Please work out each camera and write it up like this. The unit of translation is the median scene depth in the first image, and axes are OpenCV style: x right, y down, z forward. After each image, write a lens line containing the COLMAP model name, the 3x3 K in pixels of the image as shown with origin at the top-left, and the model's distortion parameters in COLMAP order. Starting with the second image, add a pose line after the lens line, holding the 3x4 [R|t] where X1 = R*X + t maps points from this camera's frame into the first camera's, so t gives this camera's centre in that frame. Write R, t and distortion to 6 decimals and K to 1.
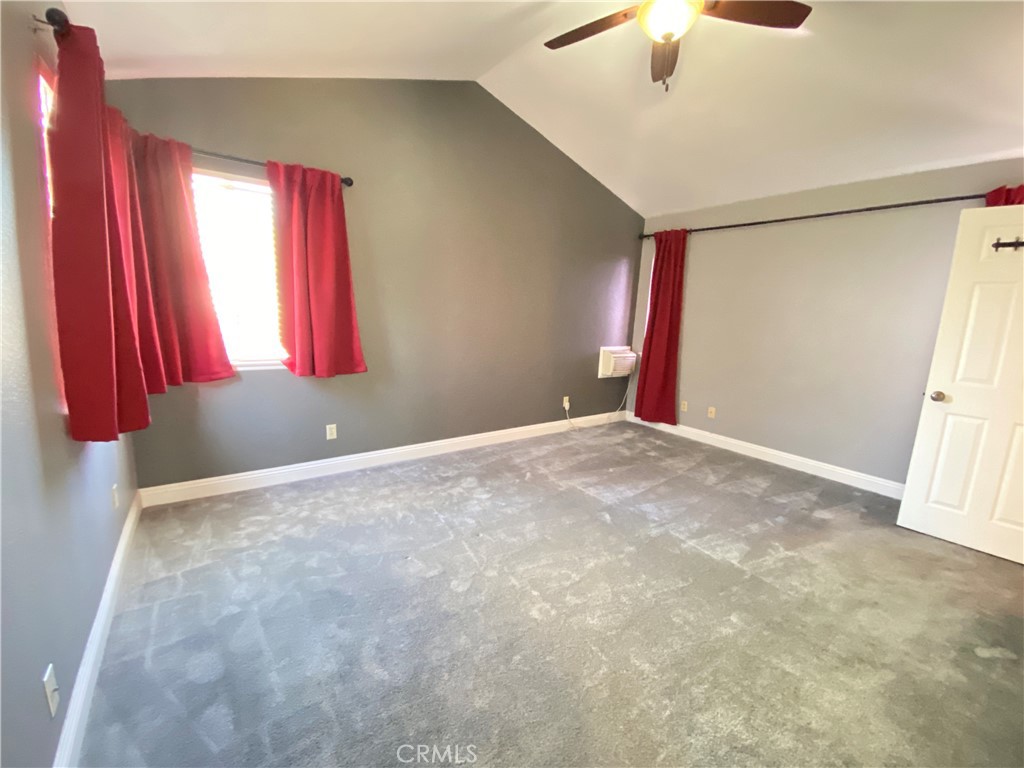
lens RADIAL K [[411.6, 0, 510.7], [0, 411.6, 381.1], [0, 0, 1]] dist [0.008602, -0.015041]
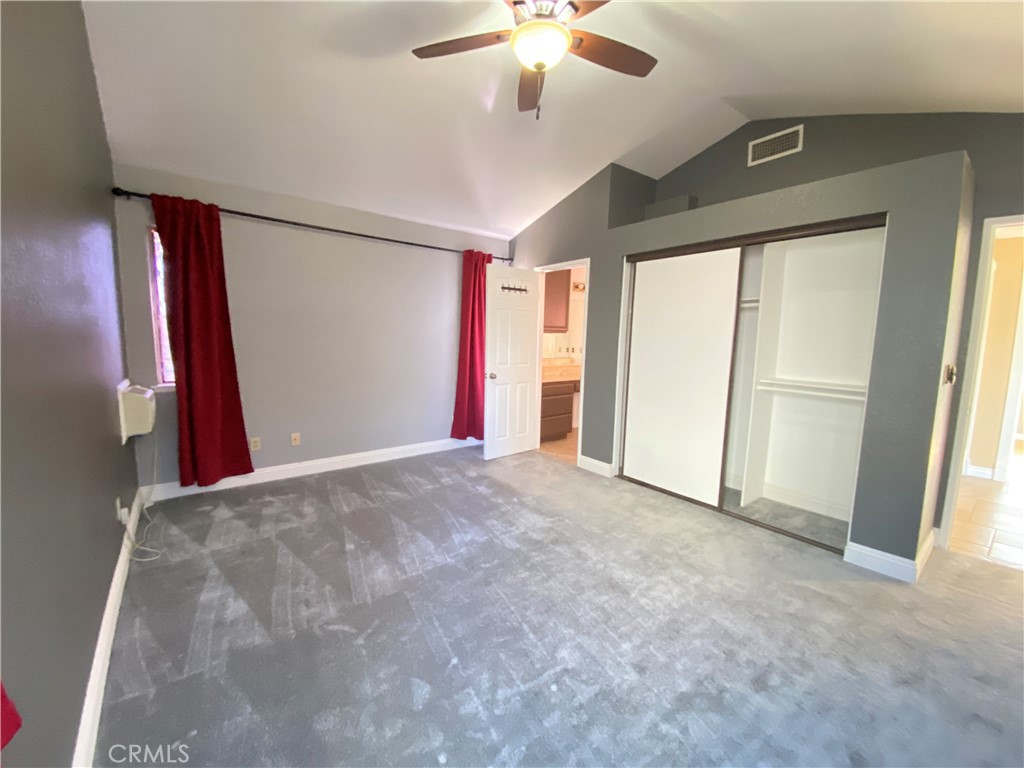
lens RADIAL K [[411.6, 0, 507.8], [0, 411.6, 384.0], [0, 0, 1]] dist [0.008602, -0.015041]
pose [[-0.044027, -0.163007, 0.985642, -0.358196], [0.137340, 0.976244, 0.167588, -0.119441], [-0.989545, 0.142747, -0.020594, 0.573946]]
